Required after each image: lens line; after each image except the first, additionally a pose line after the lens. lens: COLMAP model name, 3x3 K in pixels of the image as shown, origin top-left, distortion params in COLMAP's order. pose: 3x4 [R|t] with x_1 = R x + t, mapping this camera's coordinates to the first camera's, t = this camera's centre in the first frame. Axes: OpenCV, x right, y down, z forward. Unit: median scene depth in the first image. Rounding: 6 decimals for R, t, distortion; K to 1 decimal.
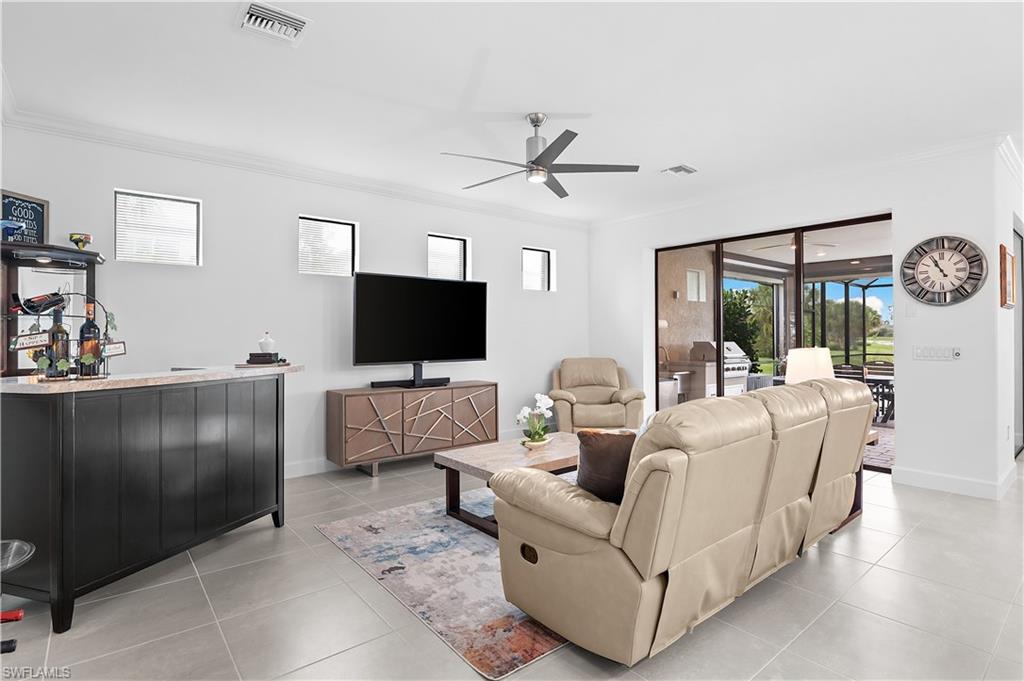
lens RADIAL K [[511.2, 0, 528.4], [0, 511.2, 330.4], [0, 0, 1]] dist [-0.015356, 0.000381]
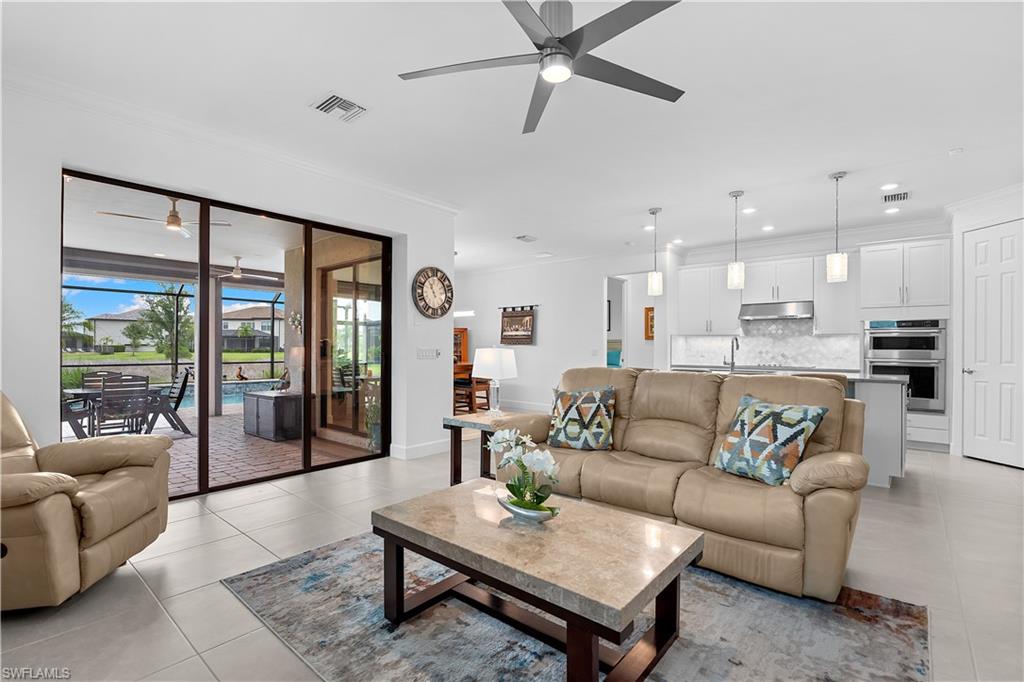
lens RADIAL K [[470.8, 0, 513.2], [0, 470.8, 350.3], [0, 0, 1]] dist [-0.009764, 0.000085]
pose [[-0.158088, -0.005255, 0.987411, -0.473689], [-0.012408, 0.999917, 0.003335, 0.030736], [-0.987347, -0.011725, -0.158140, 1.007446]]
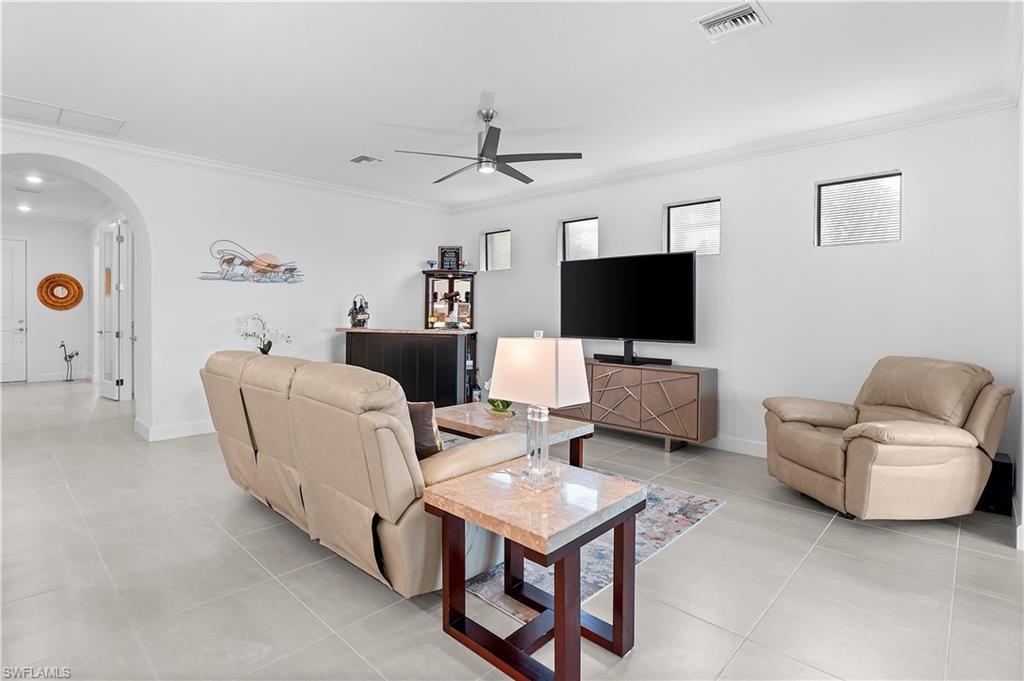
lens RADIAL K [[502.6, 0, 478.3], [0, 502.6, 316.7], [0, 0, 1]] dist [-0.014217, -0.000214]
pose [[0.075282, 0.009508, -0.997117, 0.975741], [0.000513, 0.999954, 0.009573, 0.009159], [0.997162, -0.001233, 0.075273, 0.797696]]
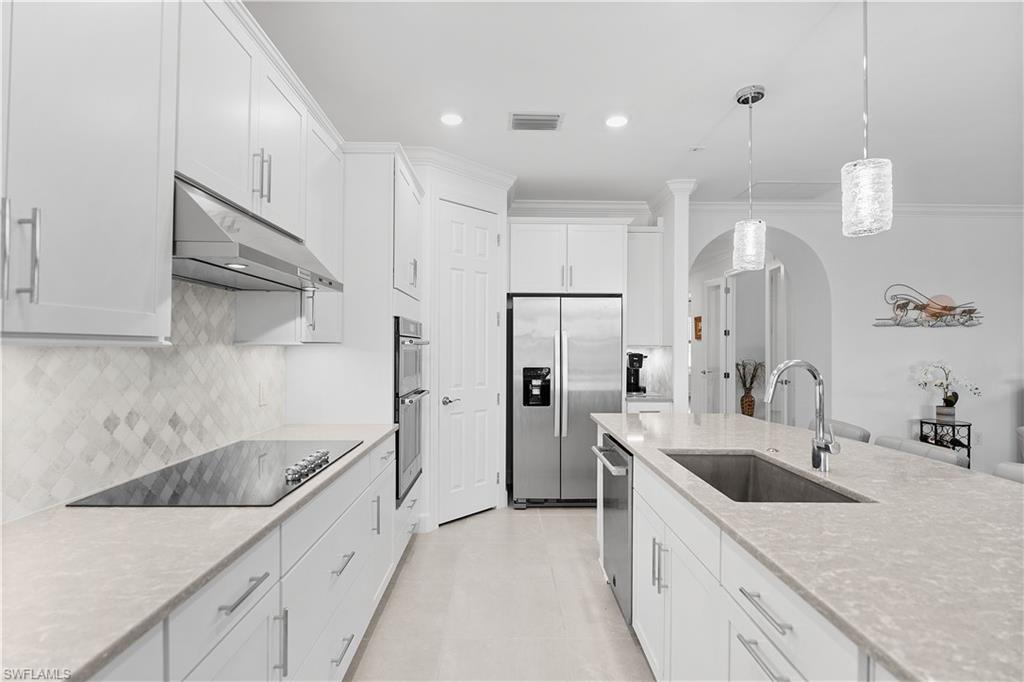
lens RADIAL K [[504.5, 0, 507.0], [0, 504.5, 342.7], [0, 0, 1]] dist [-0.005001, -0.000581]
pose [[-0.640796, -0.005800, -0.767689, 1.207666], [0.002468, 0.999951, -0.009615, -0.023231], [0.767707, -0.008056, -0.640751, 0.298346]]
